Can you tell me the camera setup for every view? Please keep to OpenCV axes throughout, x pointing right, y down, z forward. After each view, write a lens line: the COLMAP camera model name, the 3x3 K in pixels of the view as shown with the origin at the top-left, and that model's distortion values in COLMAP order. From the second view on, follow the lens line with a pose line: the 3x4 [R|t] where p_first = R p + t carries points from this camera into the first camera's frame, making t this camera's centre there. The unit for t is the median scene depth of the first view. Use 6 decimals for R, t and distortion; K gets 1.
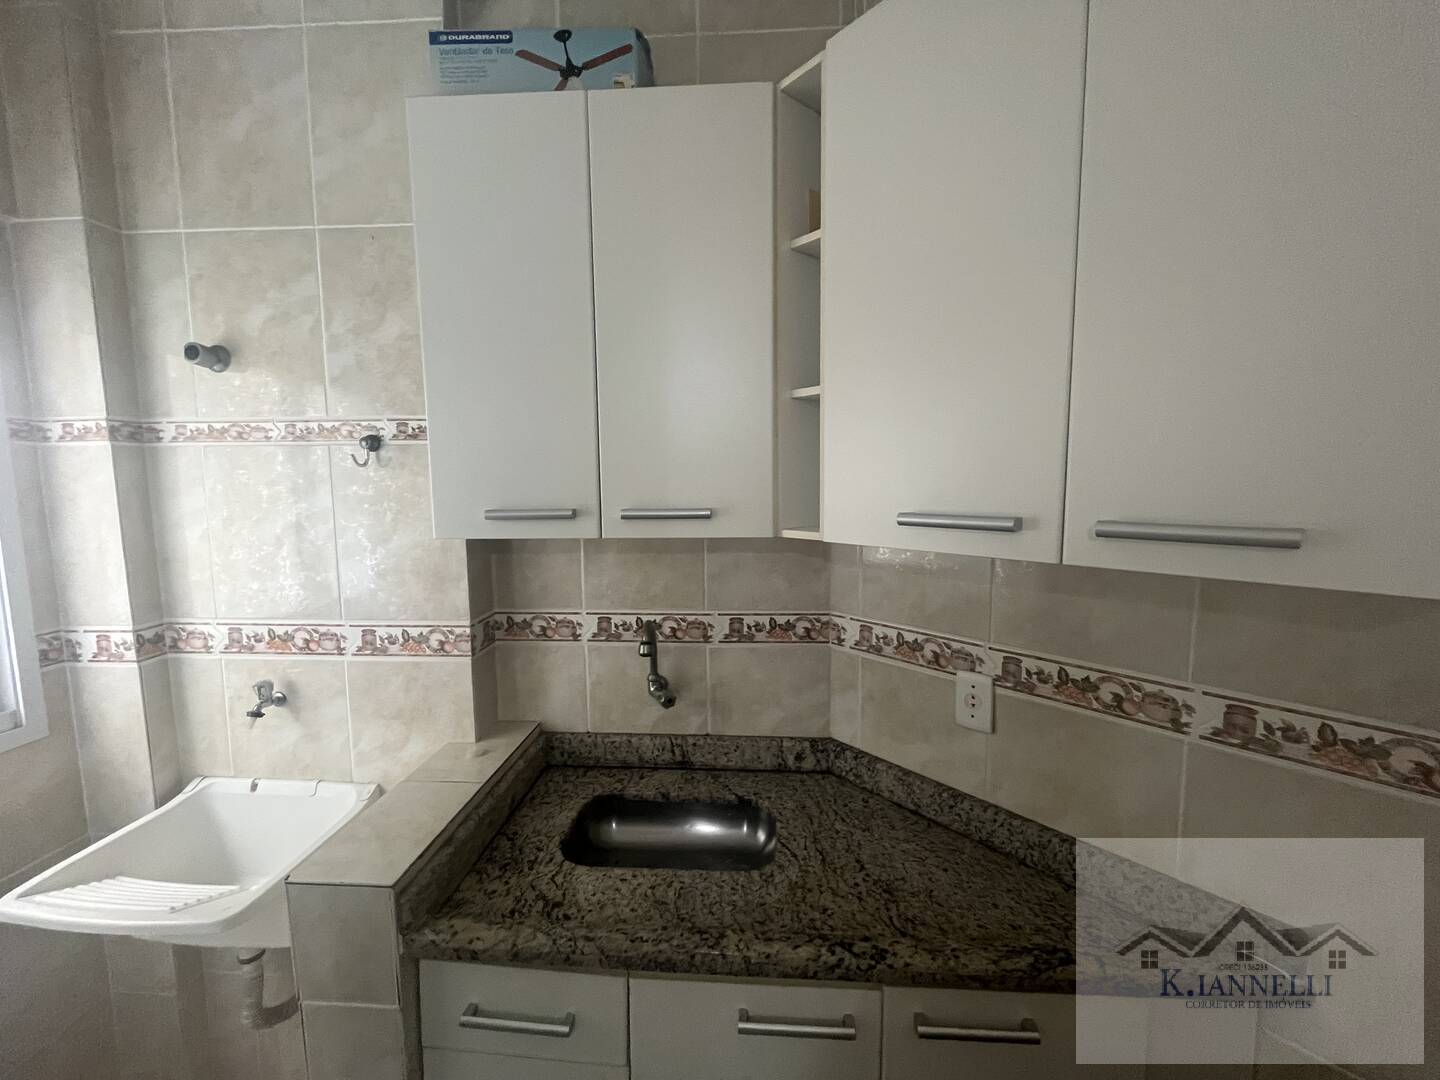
lens RADIAL K [[582.6, 0, 717.0], [0, 582.6, 544.1], [0, 0, 1]] dist [-0.003274, -0.000571]
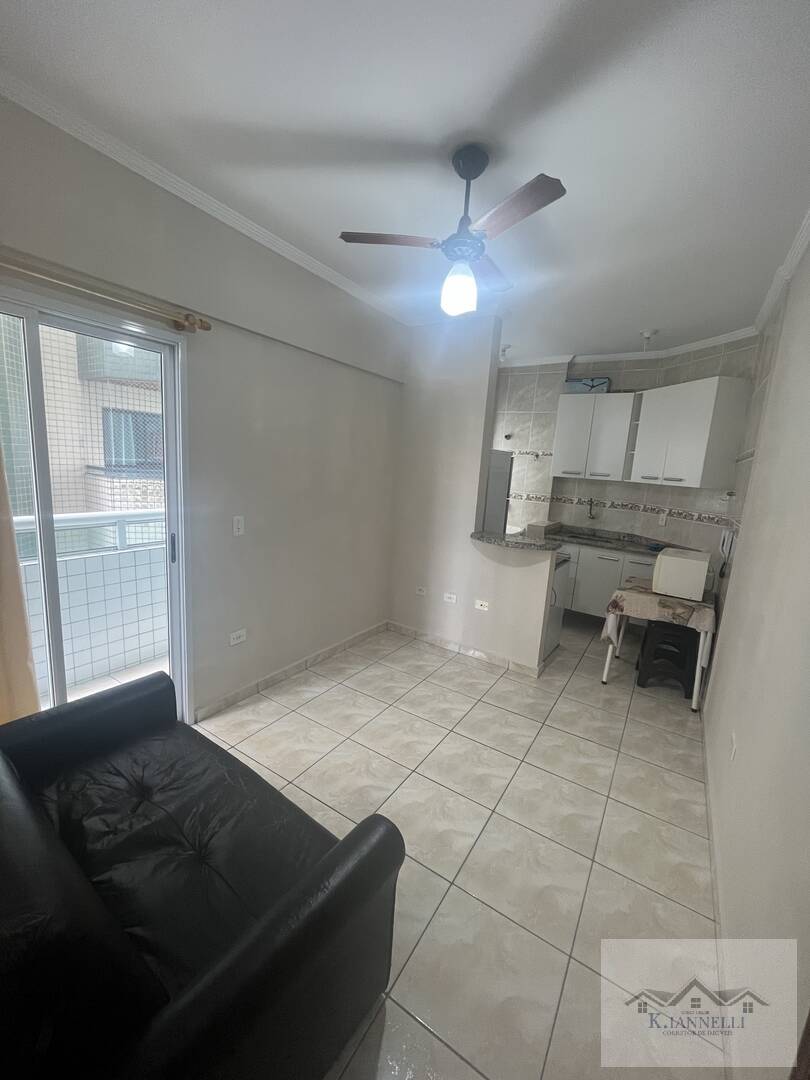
lens RADIAL K [[436.9, 0, 405.7], [0, 436.9, 543.4], [0, 0, 1]] dist [-0.003274, -0.000571]
pose [[0.867007, 0.153198, -0.474161, 0.305589], [-0.121051, 0.987815, 0.097814, 0.326656], [0.483368, -0.027408, 0.874988, -2.768804]]
